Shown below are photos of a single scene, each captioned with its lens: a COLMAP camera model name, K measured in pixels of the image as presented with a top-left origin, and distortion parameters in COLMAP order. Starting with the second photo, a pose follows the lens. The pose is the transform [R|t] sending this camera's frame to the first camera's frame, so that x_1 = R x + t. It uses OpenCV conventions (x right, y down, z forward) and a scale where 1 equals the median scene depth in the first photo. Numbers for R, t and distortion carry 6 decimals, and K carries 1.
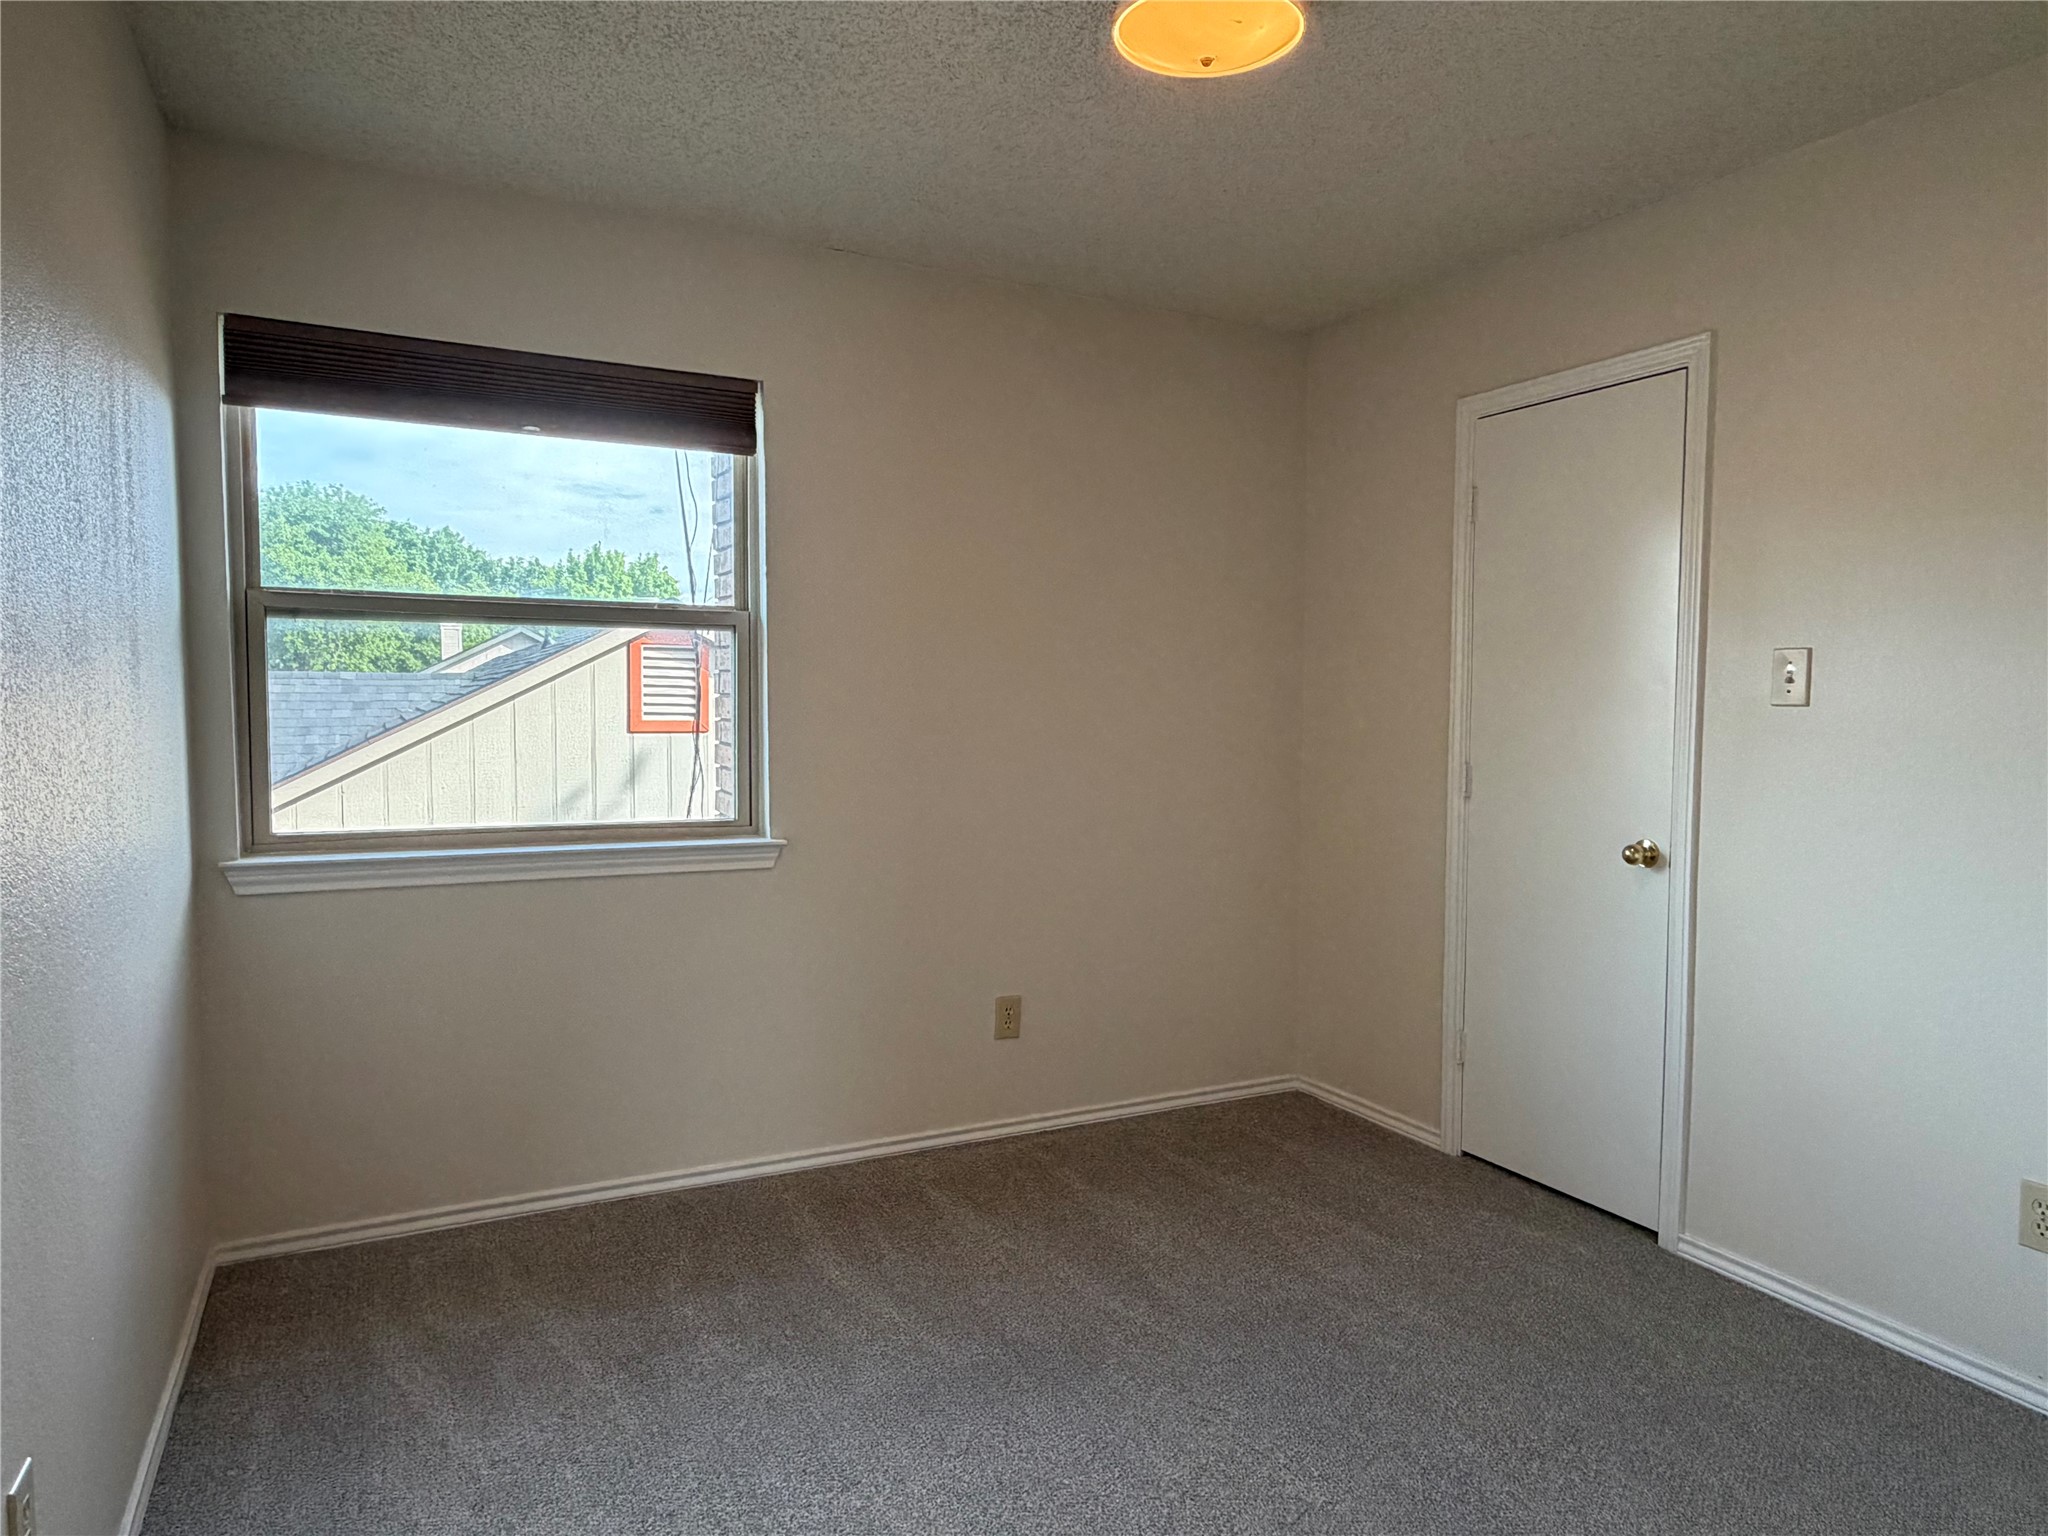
lens RADIAL K [[1261.3, 0, 1024.0], [0, 1261.3, 768.0], [0, 0, 1]] dist [-0.000430, -0.000353]
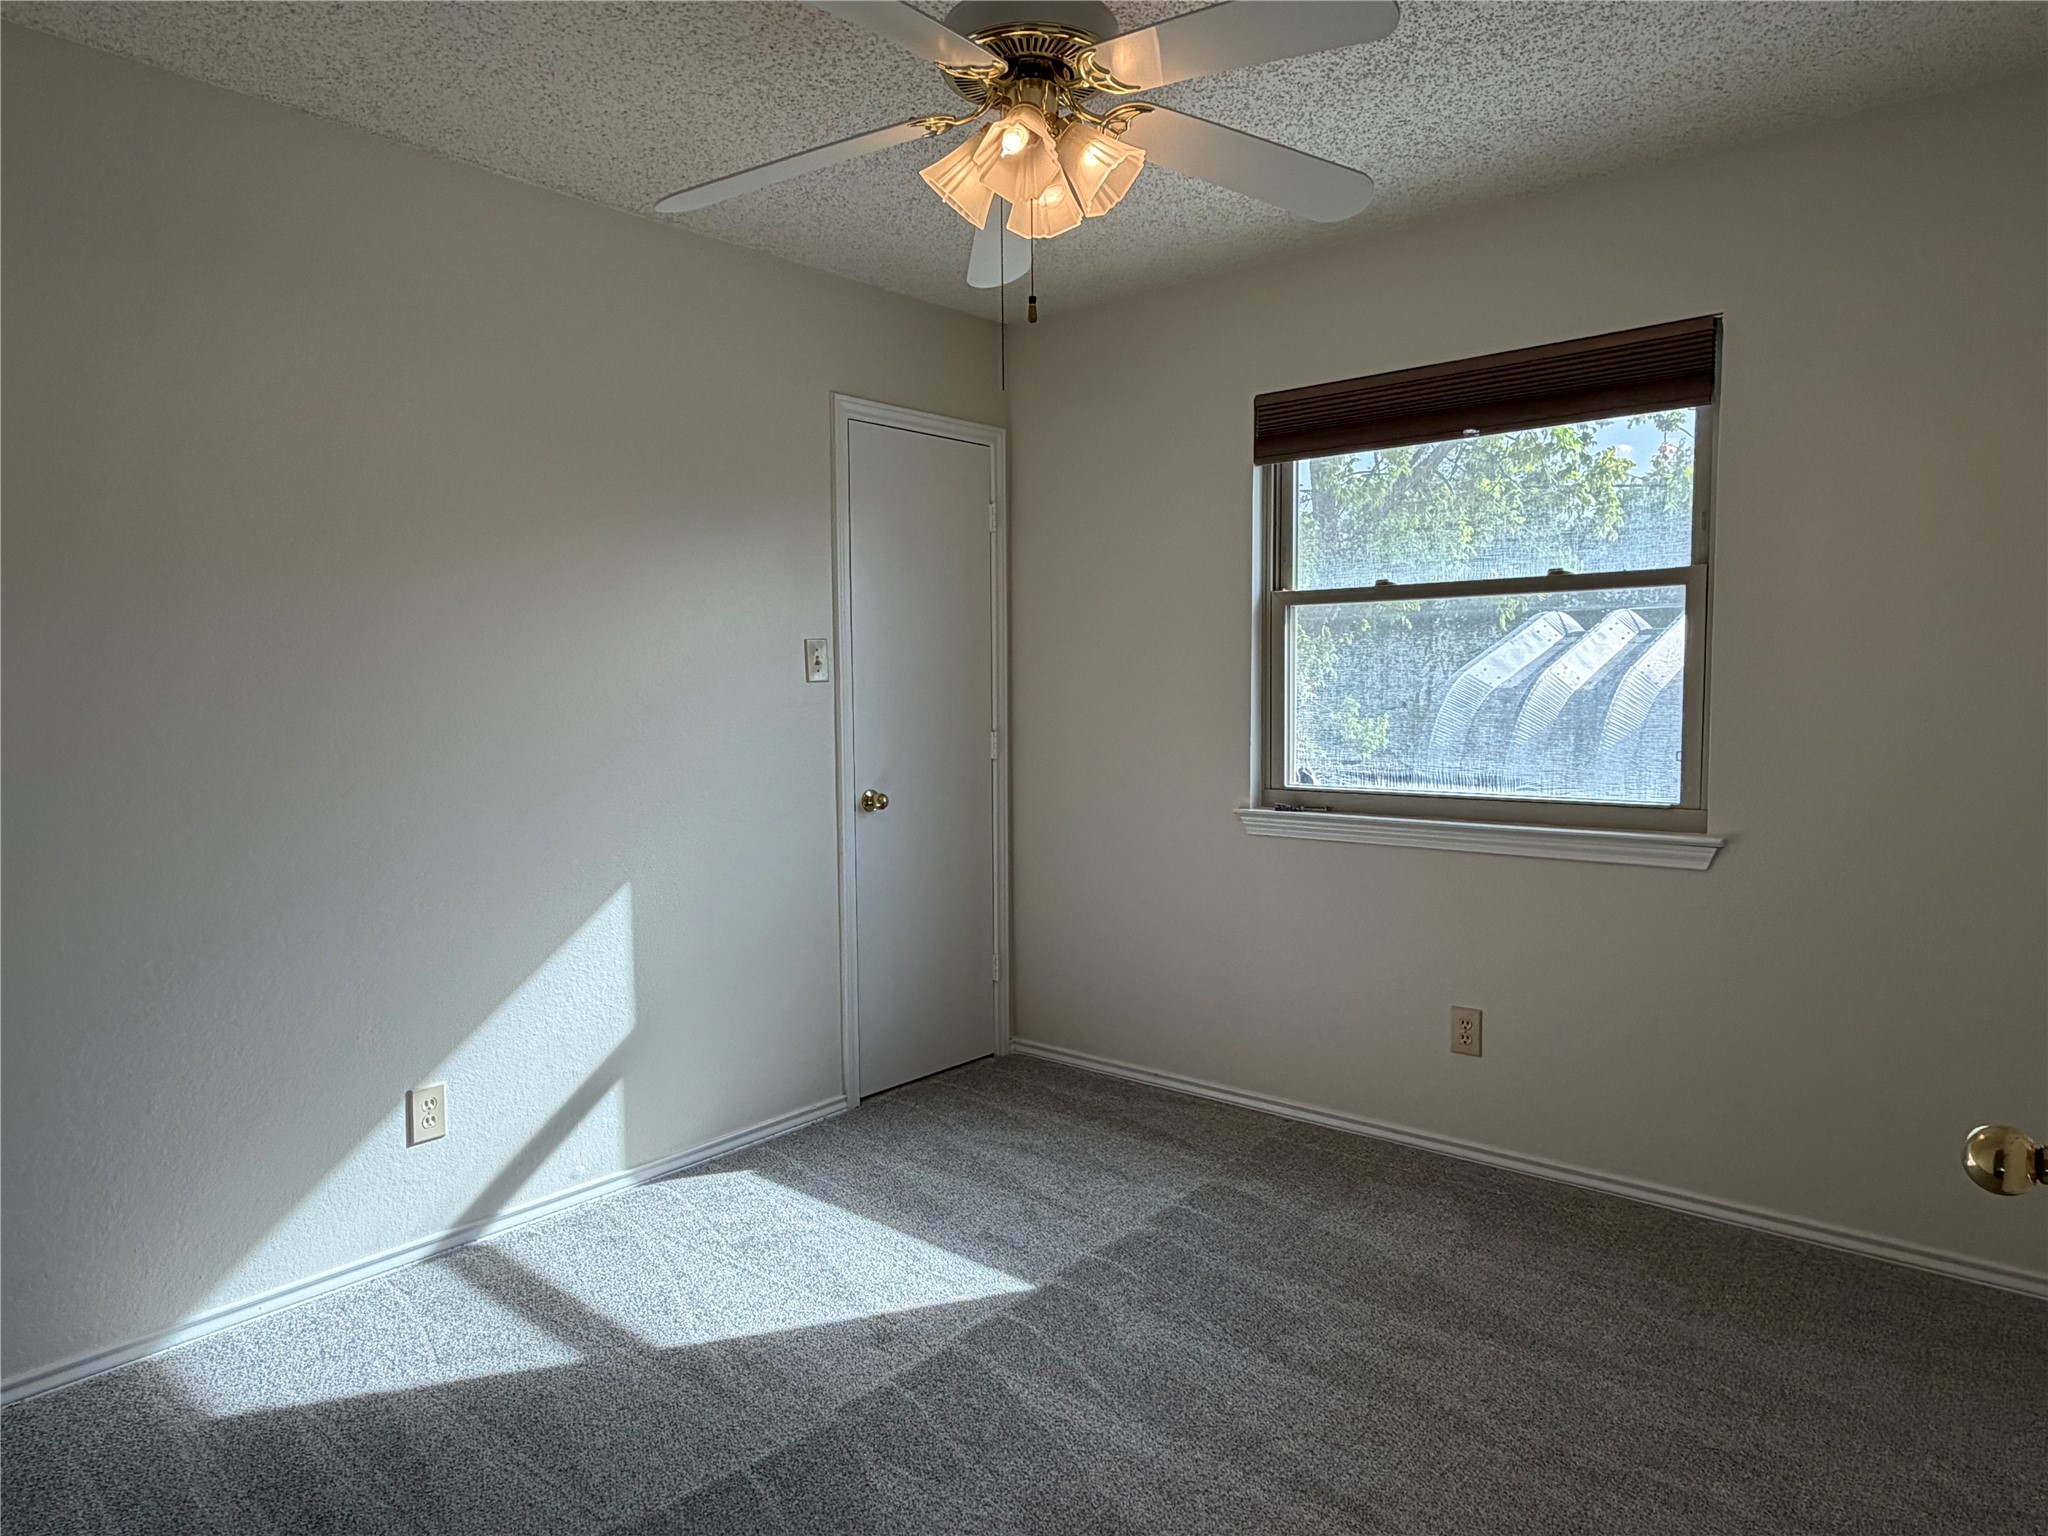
lens RADIAL K [[1261.3, 0, 1024.0], [0, 1261.3, 768.0], [0, 0, 1]] dist [-0.000430, -0.000353]
pose [[0.391816, 0.050814, -0.918639, 0.478251], [-0.038910, 0.998496, 0.038635, -0.010214], [0.919220, 0.020607, 0.393204, 0.238216]]
